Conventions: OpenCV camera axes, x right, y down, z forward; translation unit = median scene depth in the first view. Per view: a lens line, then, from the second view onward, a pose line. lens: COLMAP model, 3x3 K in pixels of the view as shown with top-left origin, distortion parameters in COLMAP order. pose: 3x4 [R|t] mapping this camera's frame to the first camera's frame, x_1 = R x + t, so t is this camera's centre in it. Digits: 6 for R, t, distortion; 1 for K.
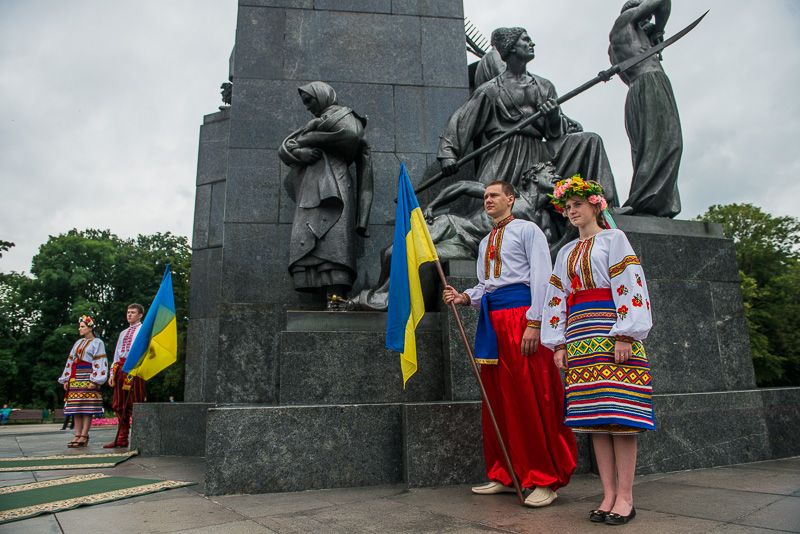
lens RADIAL K [[541.4, 0, 400.0], [0, 541.4, 267.0], [0, 0, 1]] dist [-0.049055, -0.000995]
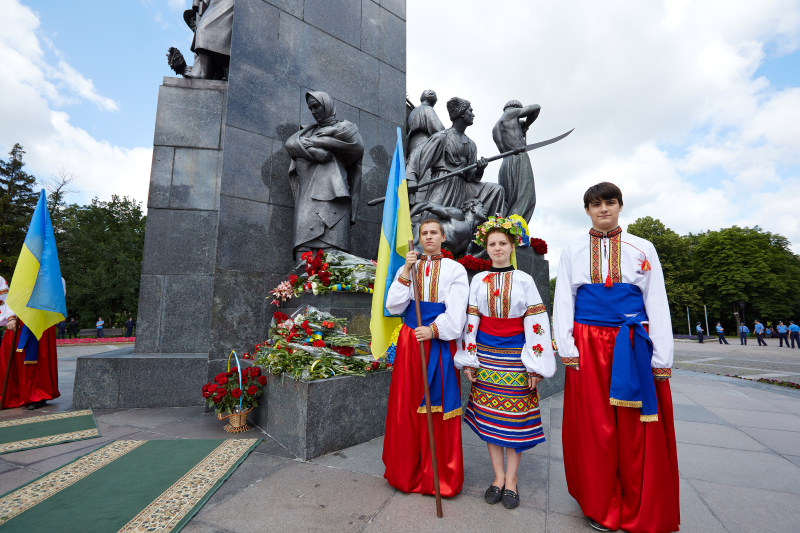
lens RADIAL K [[367.1, 0, 398.8], [0, 367.1, 265.9], [0, 0, 1]] dist [-0.002797, -0.000414]
pose [[0.862464, 0.092783, 0.497541, -0.394015], [-0.136366, 0.989298, 0.051897, -0.029098], [-0.487401, -0.112607, 0.865887, 0.176547]]
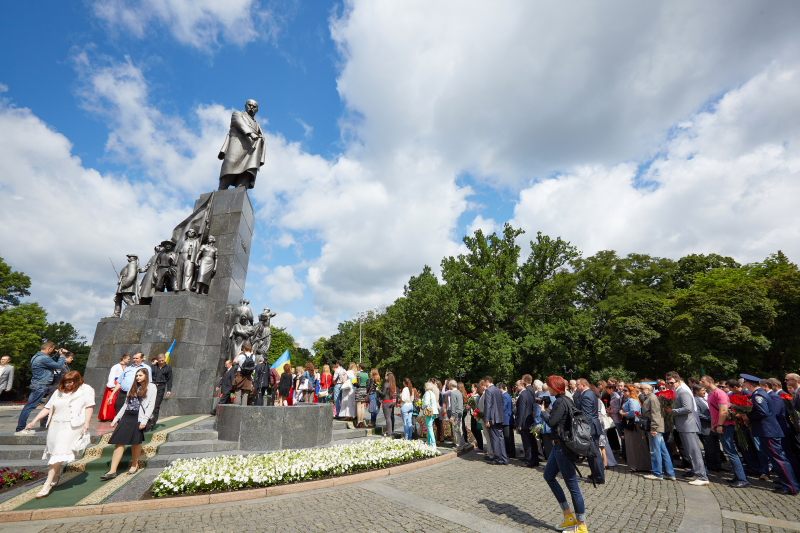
lens RADIAL K [[373.9, 0, 397.7], [0, 373.9, 265.2], [0, 0, 1]] dist [0.000437, 0.000278]
pose [[-0.079084, 0.335991, 0.938539, -3.124898], [-0.226502, 0.910807, -0.345149, 0.024998], [-0.970795, -0.239876, 0.004072, -0.022035]]
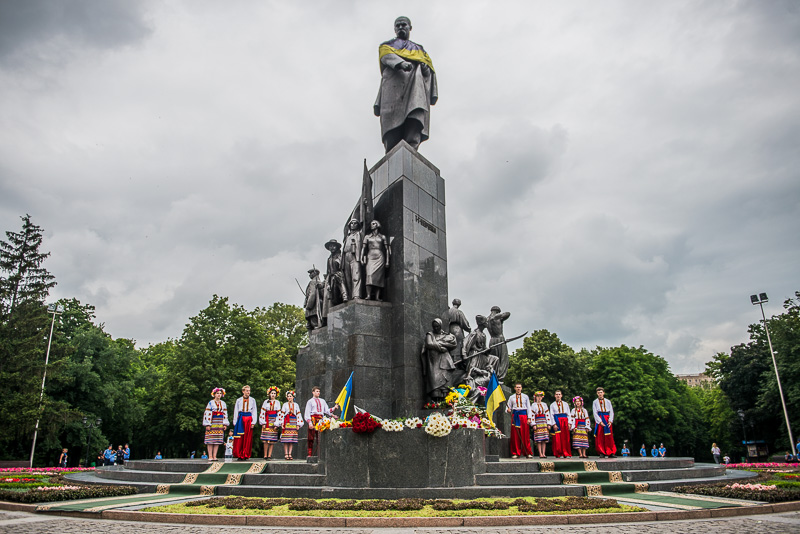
lens RADIAL K [[607.1, 0, 387.2], [0, 607.1, 266.5], [0, 0, 1]] dist [-0.024946, -0.004380]
pose [[0.631859, 0.249935, 0.733680, -2.777929], [-0.181116, 0.967988, -0.173773, -0.022329], [-0.753625, -0.023081, 0.656899, -0.861222]]
